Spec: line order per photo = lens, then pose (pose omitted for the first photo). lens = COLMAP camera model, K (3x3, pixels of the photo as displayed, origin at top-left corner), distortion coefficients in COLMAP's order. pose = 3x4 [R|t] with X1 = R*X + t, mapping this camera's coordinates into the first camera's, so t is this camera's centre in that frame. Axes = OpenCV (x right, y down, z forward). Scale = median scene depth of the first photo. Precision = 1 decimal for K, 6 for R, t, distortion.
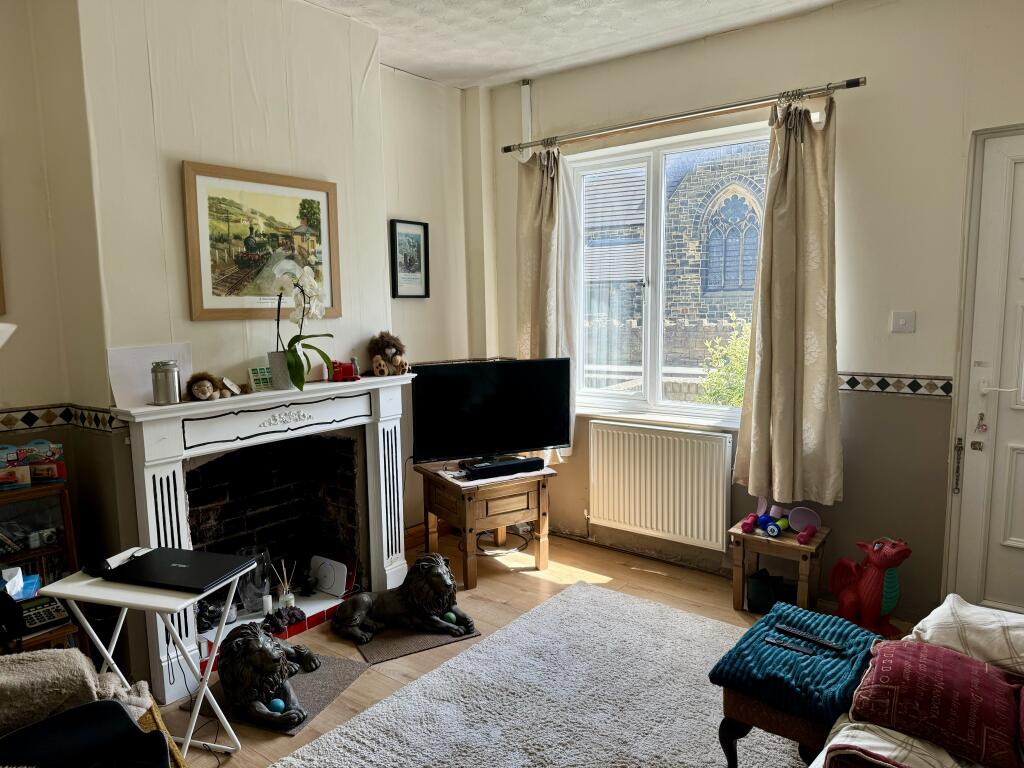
lens RADIAL K [[711.8, 0, 510.9], [0, 711.8, 385.5], [0, 0, 1]] dist [0.010297, -0.000858]
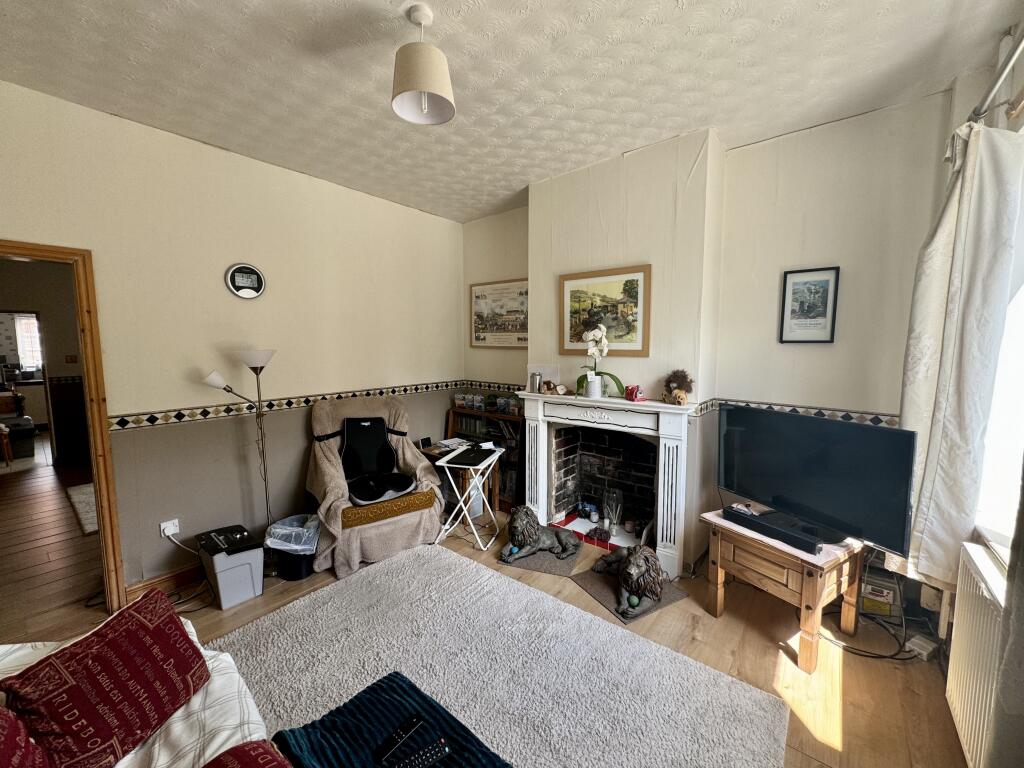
lens RADIAL K [[402.9, 0, 513.3], [0, 402.9, 381.4], [0, 0, 1]] dist [-0.012608, -0.000152]
pose [[-0.026126, 0.101596, -0.994483, 0.606314], [-0.117296, 0.987639, 0.103978, -0.105478], [0.992753, 0.119365, -0.013886, 0.790588]]
